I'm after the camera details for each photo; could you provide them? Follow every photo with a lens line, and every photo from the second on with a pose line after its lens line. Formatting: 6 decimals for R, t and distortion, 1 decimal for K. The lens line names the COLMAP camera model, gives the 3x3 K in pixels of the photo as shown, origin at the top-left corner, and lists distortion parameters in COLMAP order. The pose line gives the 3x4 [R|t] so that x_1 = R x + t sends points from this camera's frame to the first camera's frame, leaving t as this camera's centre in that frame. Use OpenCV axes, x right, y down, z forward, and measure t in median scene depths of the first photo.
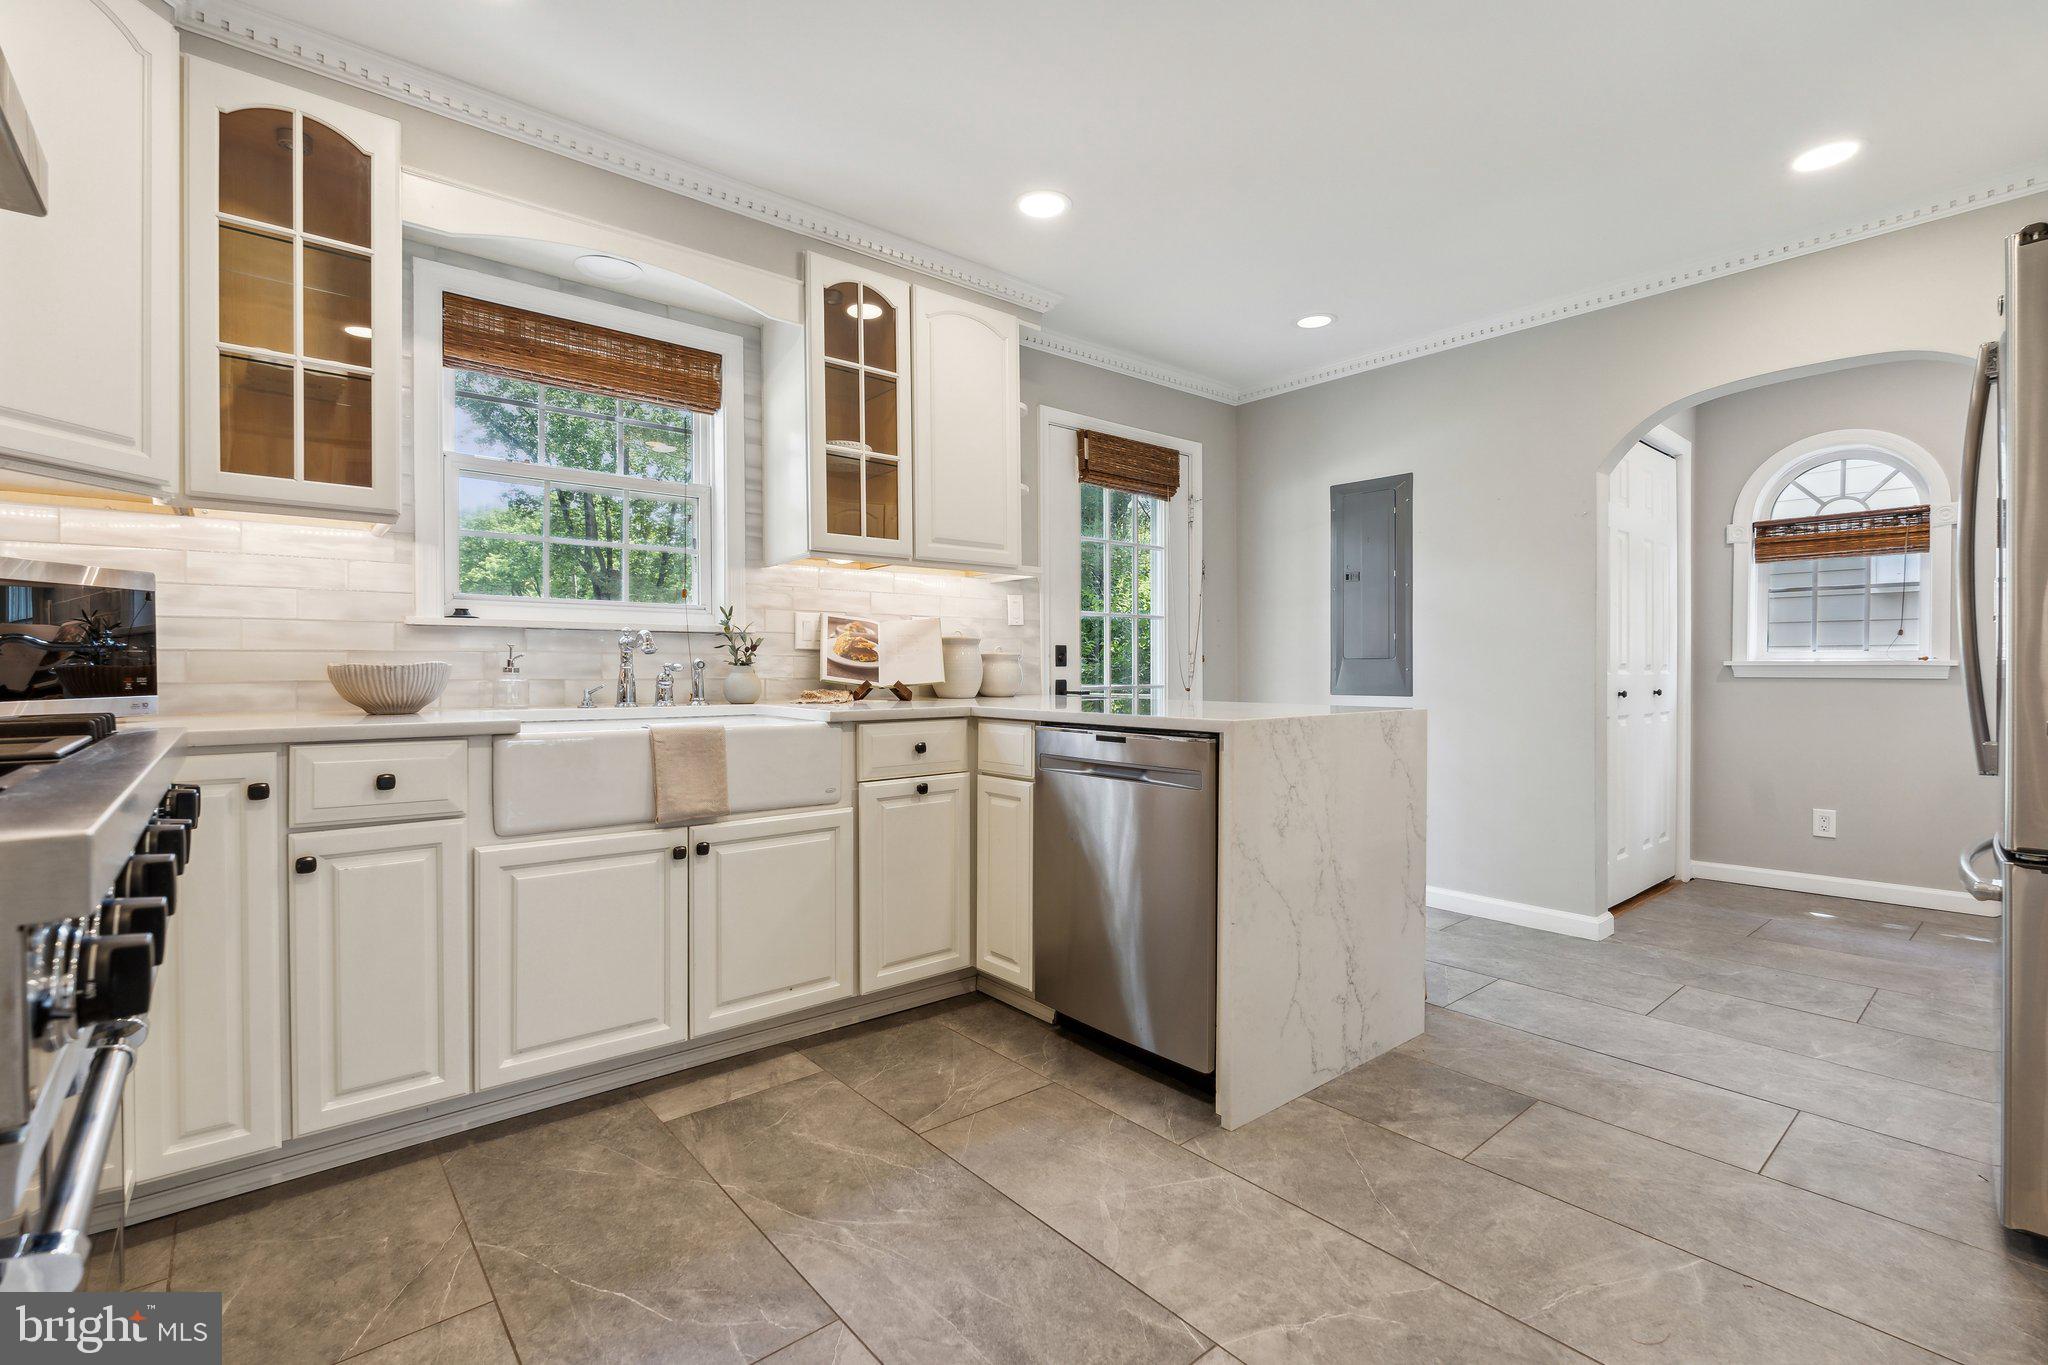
lens RADIAL K [[918.0, 0, 1011.0], [0, 918.0, 676.5], [0, 0, 1]] dist [-0.002067, 0.000255]
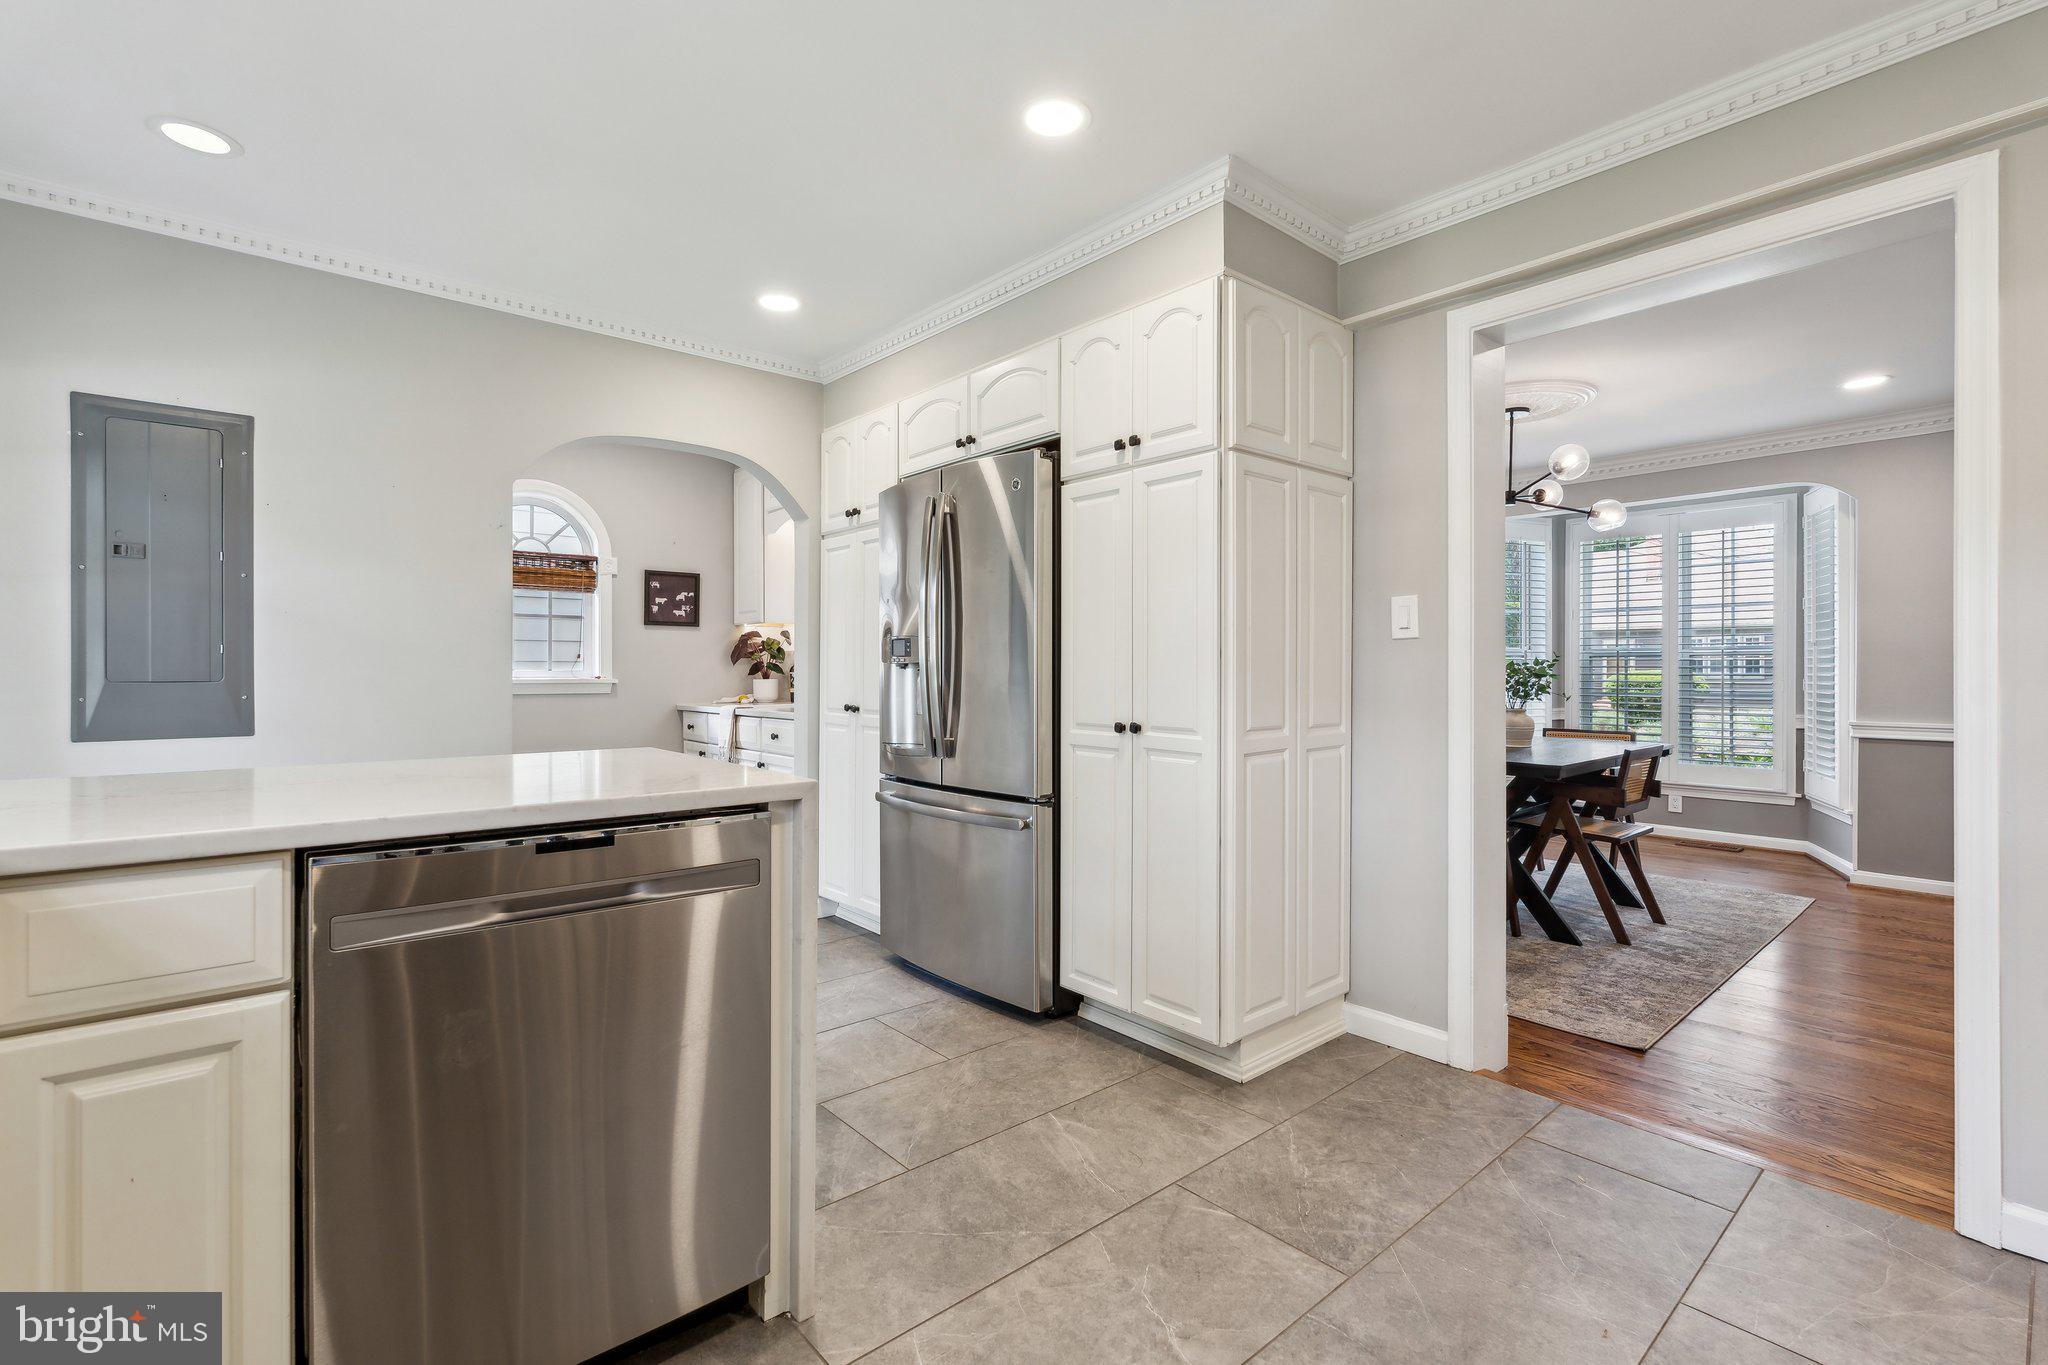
lens RADIAL K [[918.0, 0, 1018.3], [0, 918.0, 676.6], [0, 0, 1]] dist [-0.002067, 0.000255]
pose [[-0.017216, -0.005628, 0.999836, -0.498953], [0.010089, 0.999932, 0.005802, -0.040482], [-0.999801, 0.010187, -0.017158, 0.788373]]
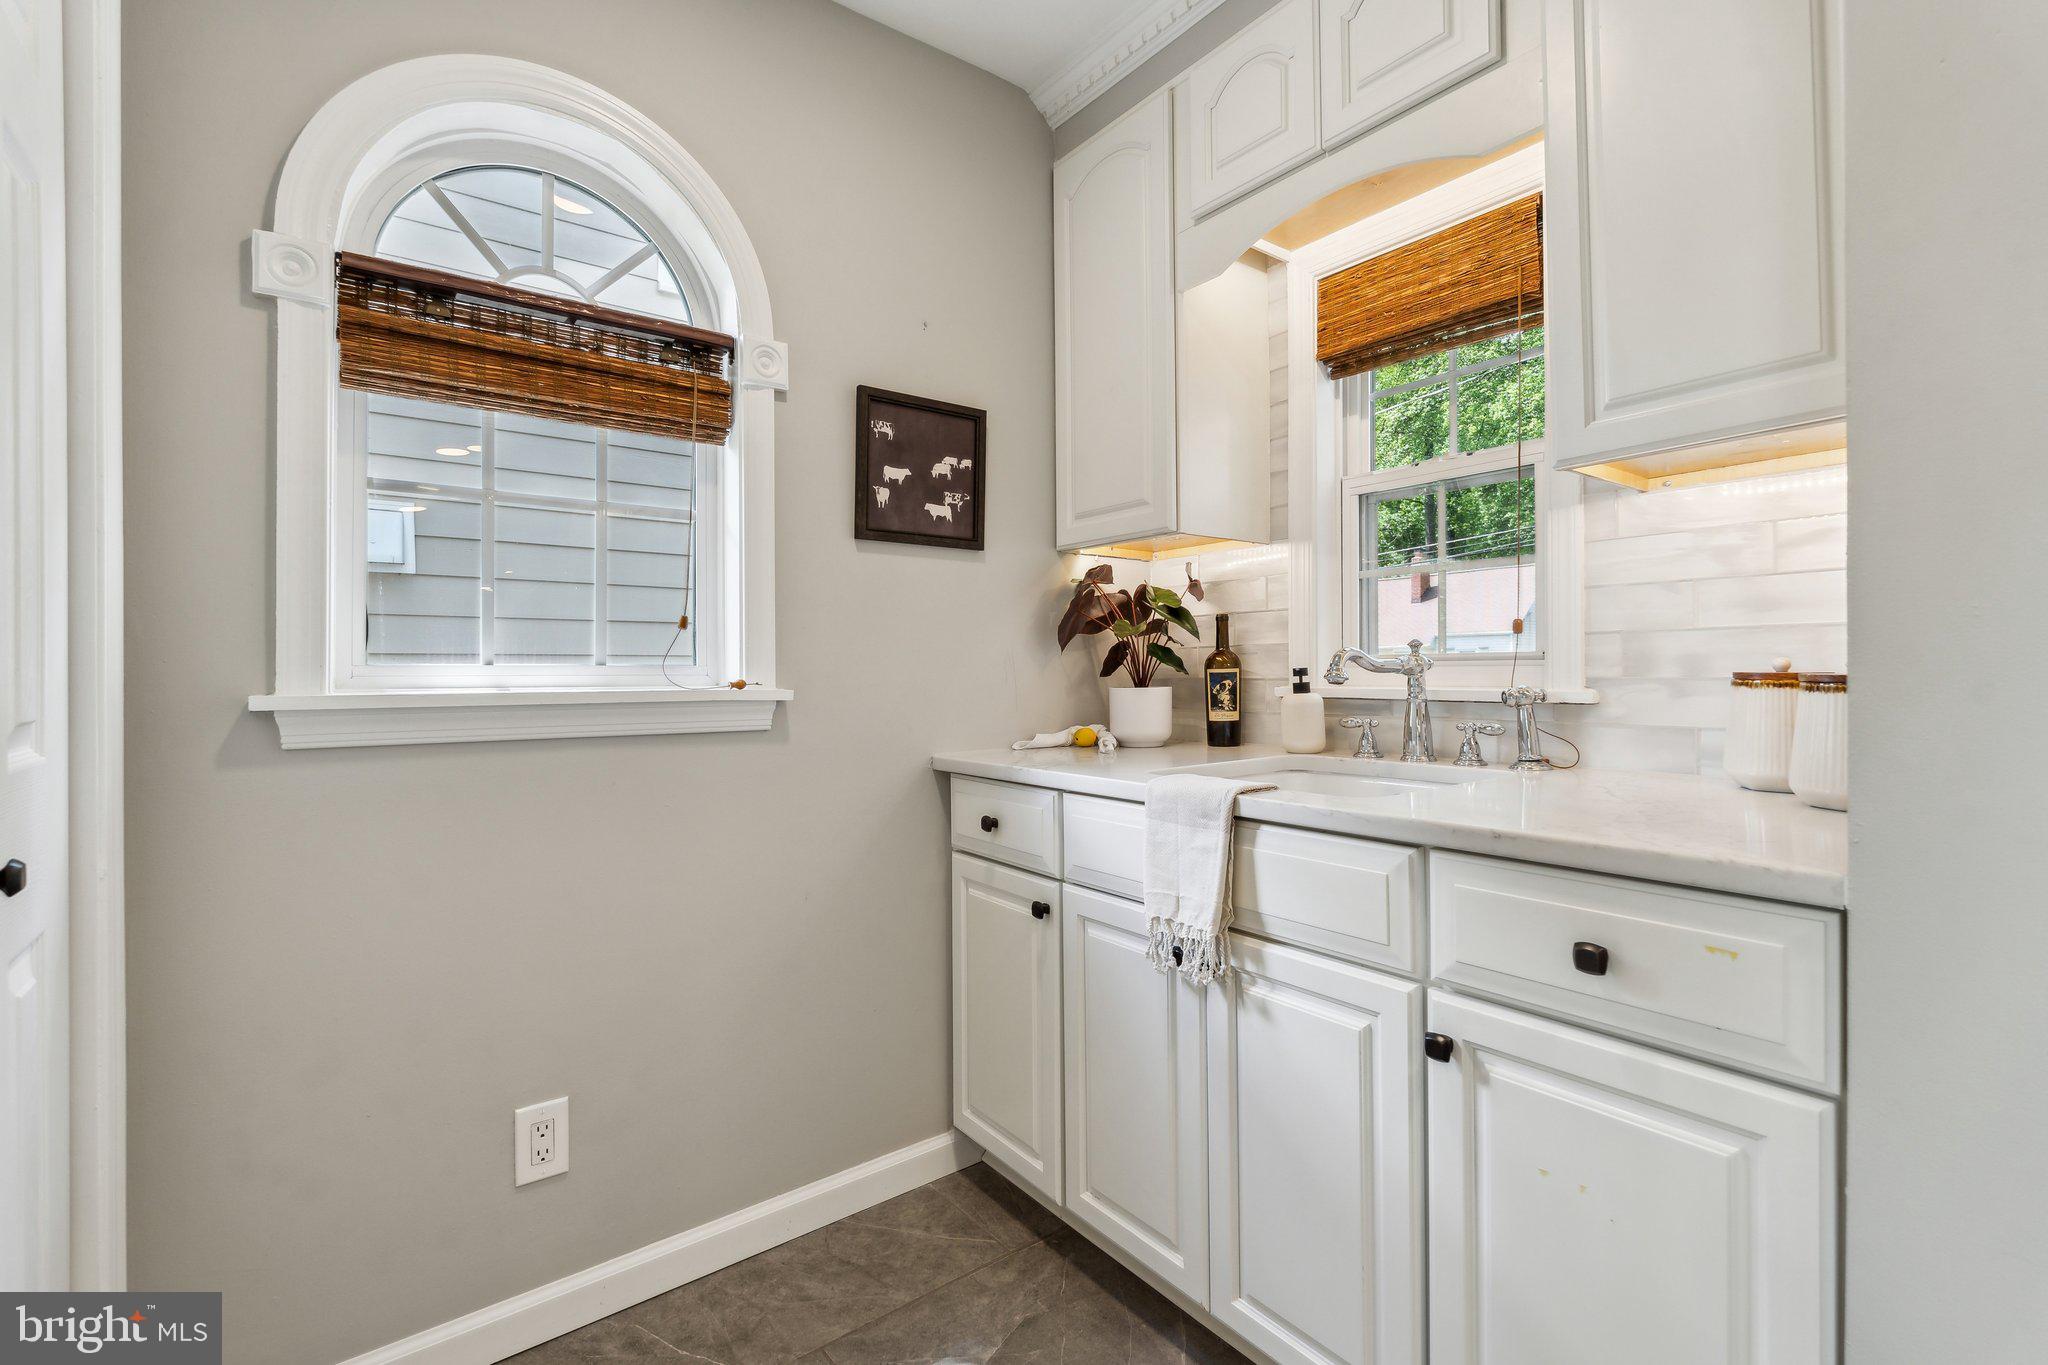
lens RADIAL K [[918.0, 0, 1016.7], [0, 918.0, 669.8], [0, 0, 1]] dist [-0.002067, 0.000255]
pose [[0.025761, 0.001783, 0.999667, 1.011650], [0.012678, 0.999917, -0.002110, -0.044093], [-0.999588, 0.012728, 0.025736, 1.529189]]
